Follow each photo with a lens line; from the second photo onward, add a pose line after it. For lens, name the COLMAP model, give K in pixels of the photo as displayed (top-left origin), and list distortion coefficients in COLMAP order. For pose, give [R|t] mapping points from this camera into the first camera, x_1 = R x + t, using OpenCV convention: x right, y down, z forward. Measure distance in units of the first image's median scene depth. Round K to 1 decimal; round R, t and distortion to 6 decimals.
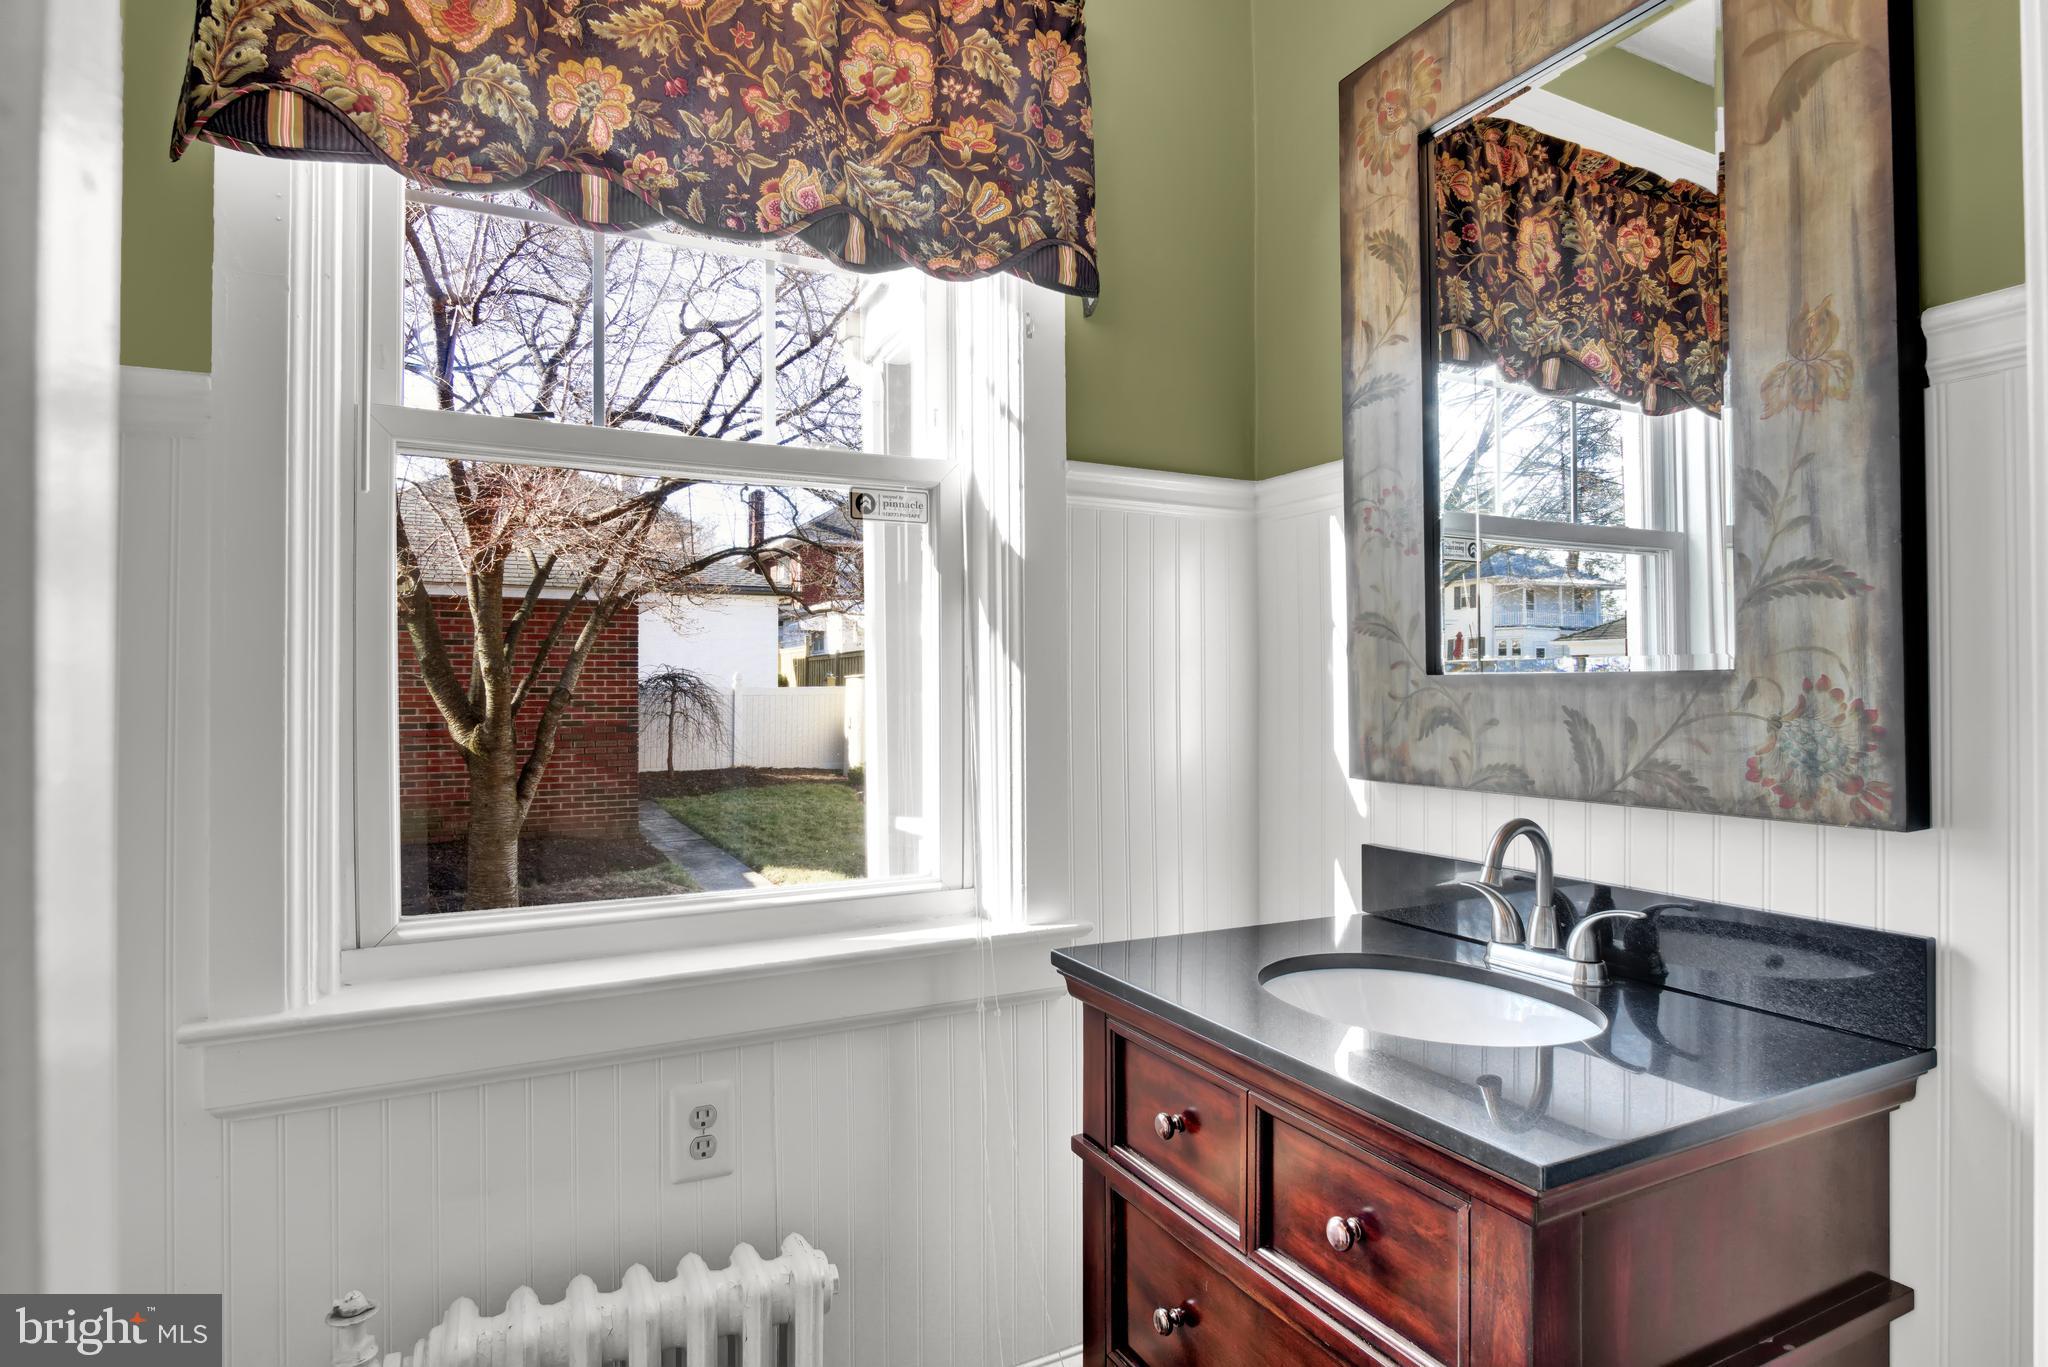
lens RADIAL K [[1103.6, 0, 1015.1], [0, 1103.6, 678.5], [0, 0, 1]] dist [-0.015592, 0.000962]
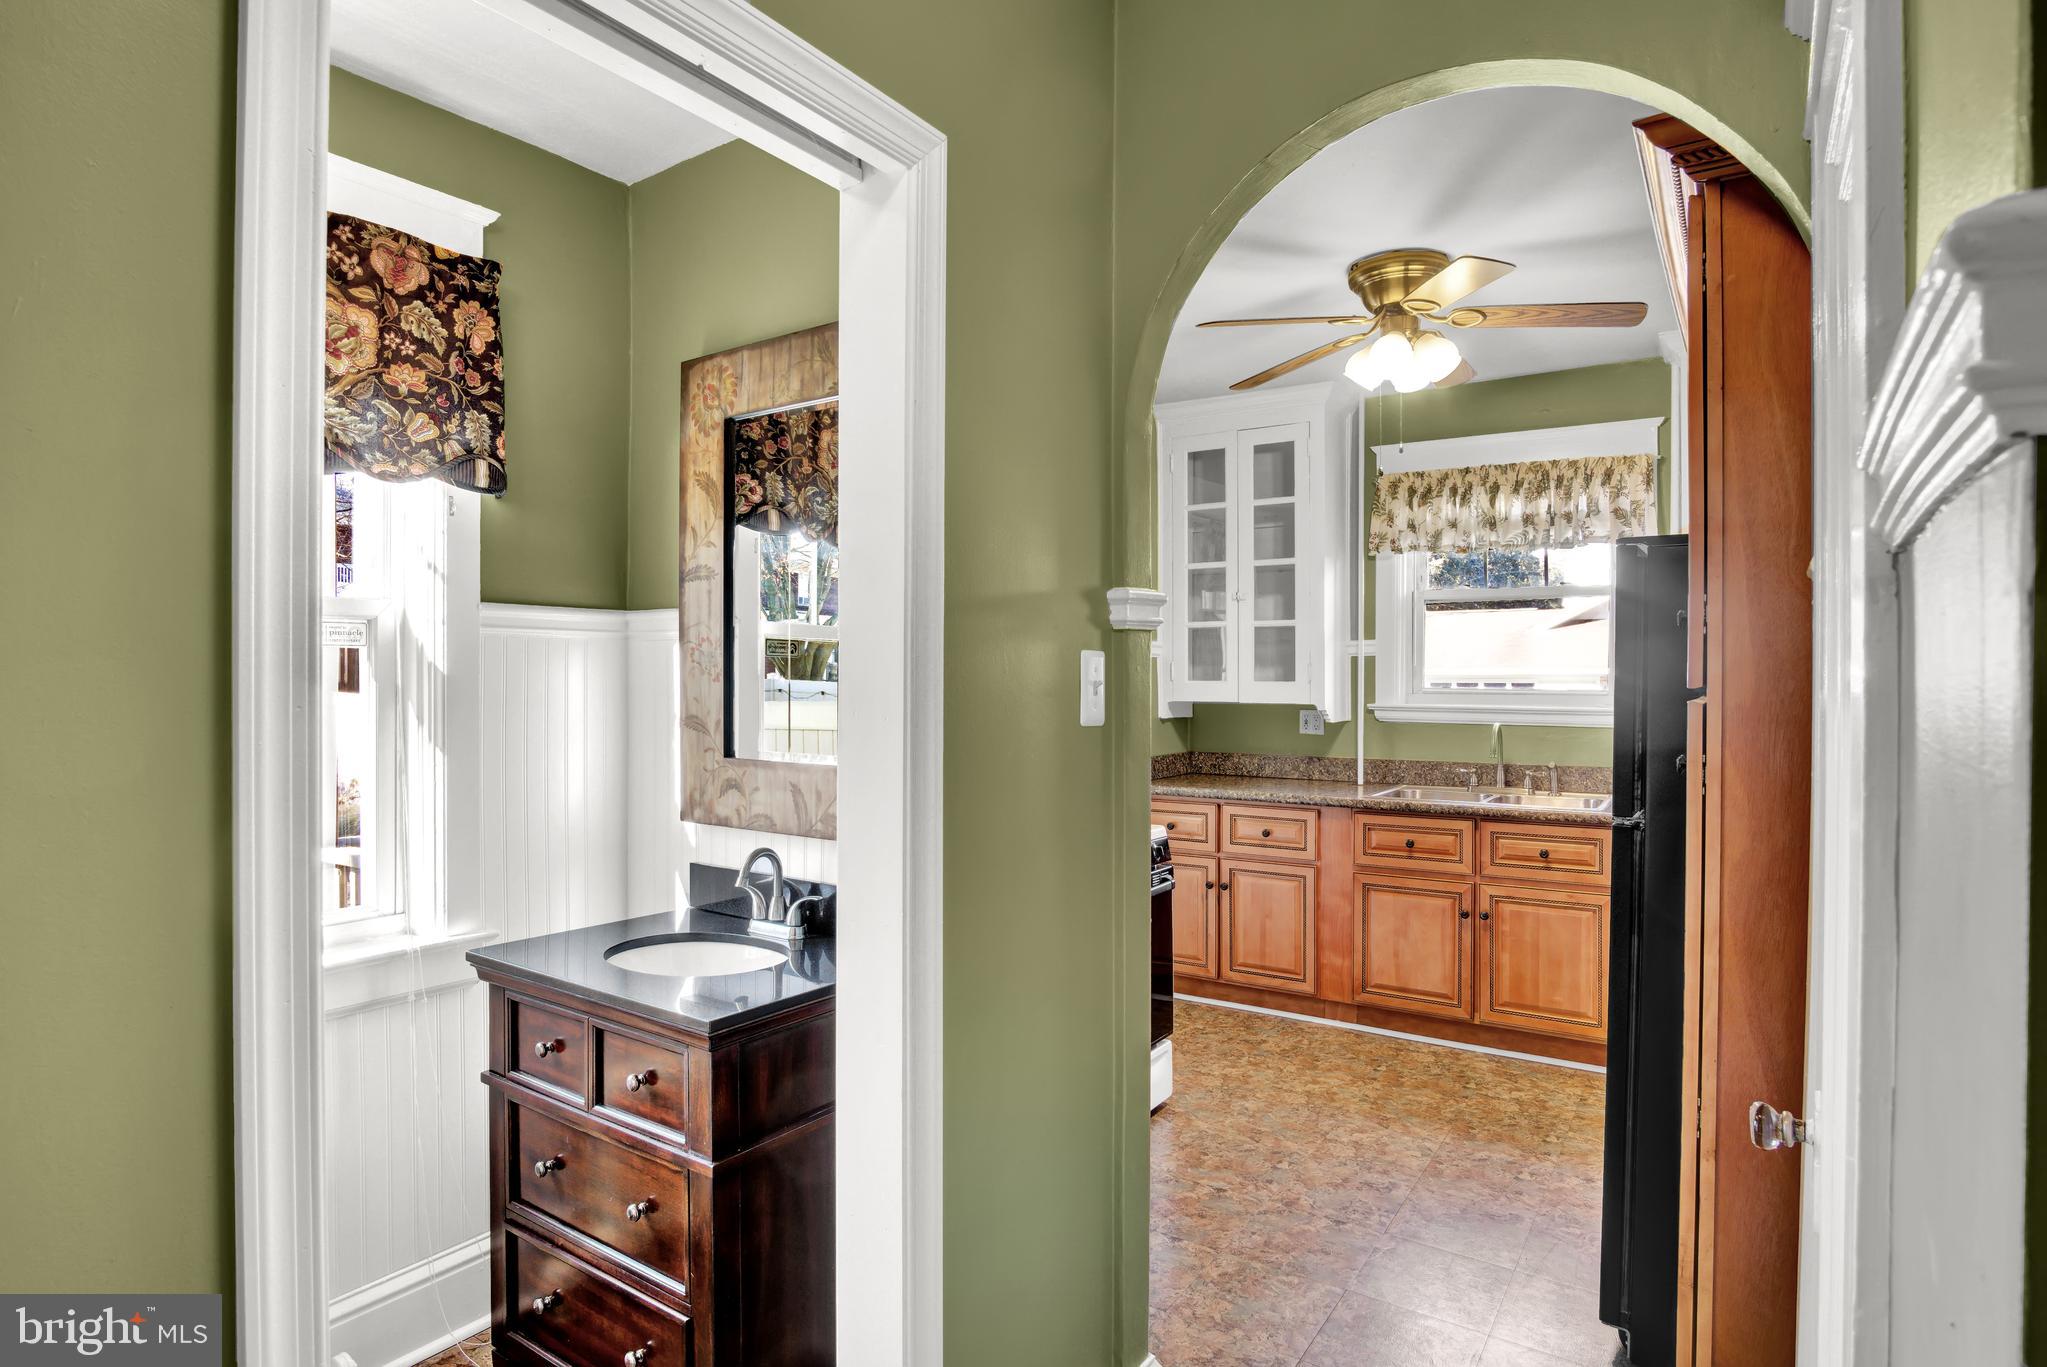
lens RADIAL K [[1094.7, 0, 1013.3], [0, 1094.7, 684.0], [0, 0, 1]] dist [-0.028155, 0.000852]
pose [[0.881967, 0.005769, 0.471275, -0.007250], [-0.013220, 0.999834, 0.012501, -0.130969], [-0.471125, -0.017256, 0.881898, -0.583694]]
